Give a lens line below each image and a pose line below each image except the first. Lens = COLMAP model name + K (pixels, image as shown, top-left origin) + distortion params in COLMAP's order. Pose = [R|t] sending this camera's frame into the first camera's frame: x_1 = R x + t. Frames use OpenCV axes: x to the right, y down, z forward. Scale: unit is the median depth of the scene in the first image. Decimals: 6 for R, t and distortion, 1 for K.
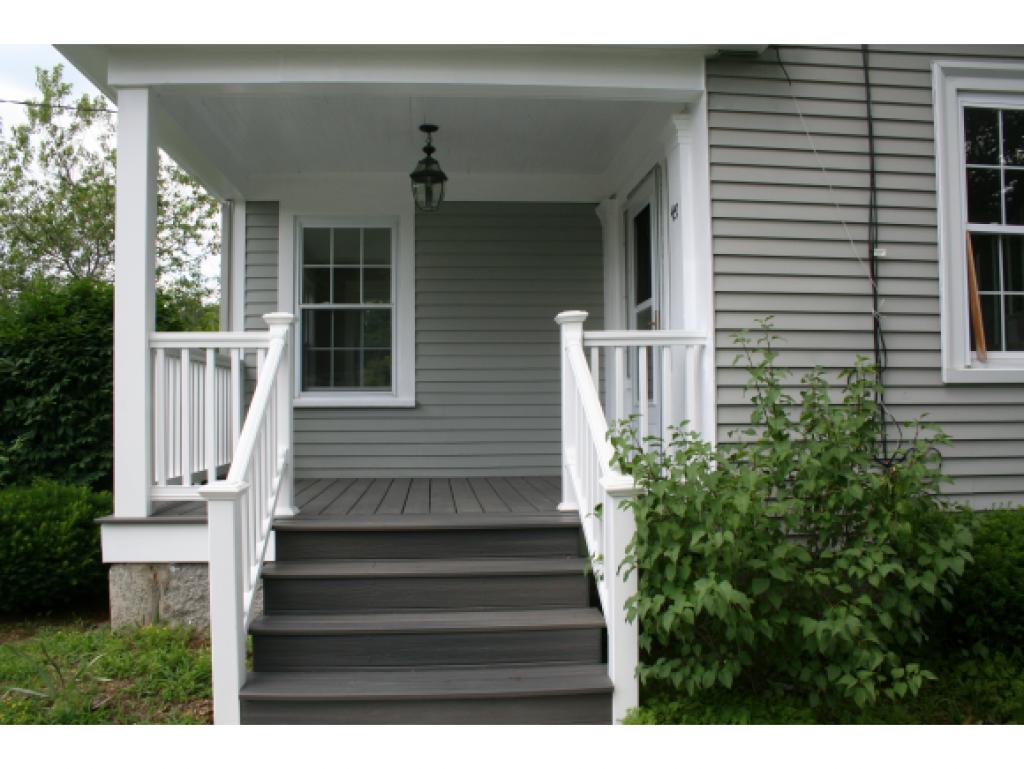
lens RADIAL K [[872.0, 0, 510.7], [0, 872.0, 386.9], [0, 0, 1]] dist [-0.121621, 0.070915]
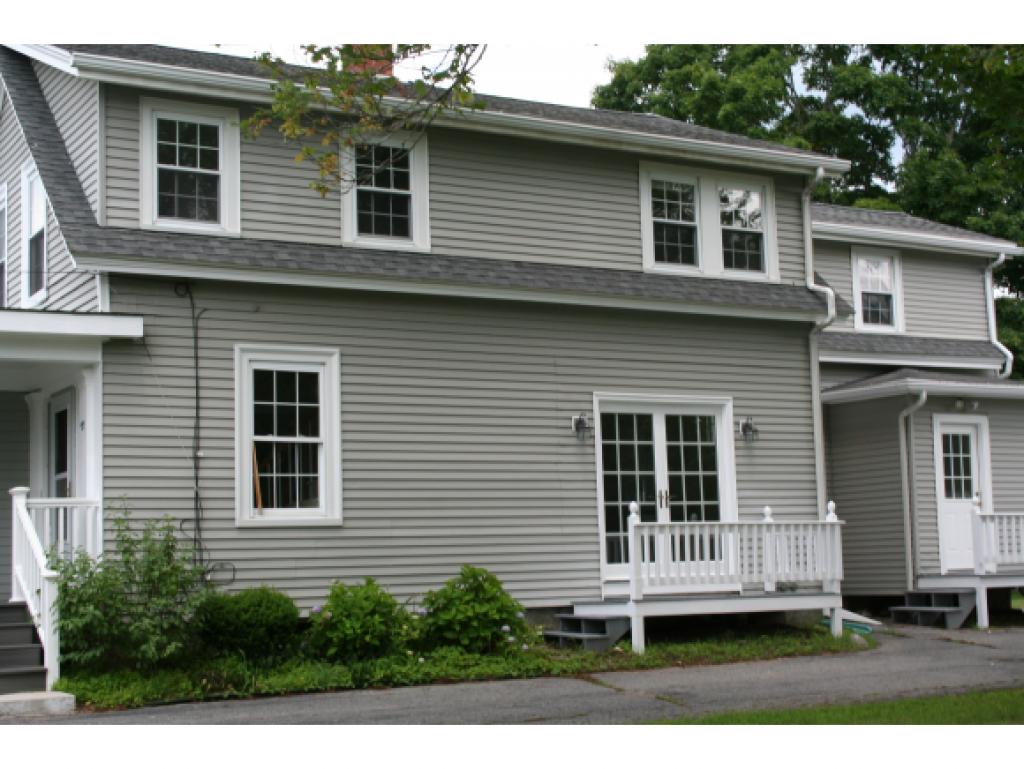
lens RADIAL K [[1596.2, 0, 513.2], [0, 1596.2, 381.7], [0, 0, 1]] dist [0.012805, 0.000000]
pose [[0.908066, 0.028461, 0.417859, -0.372116], [0.013172, 0.995254, -0.096413, 0.023383], [-0.418620, 0.093053, 0.903382, -2.304480]]
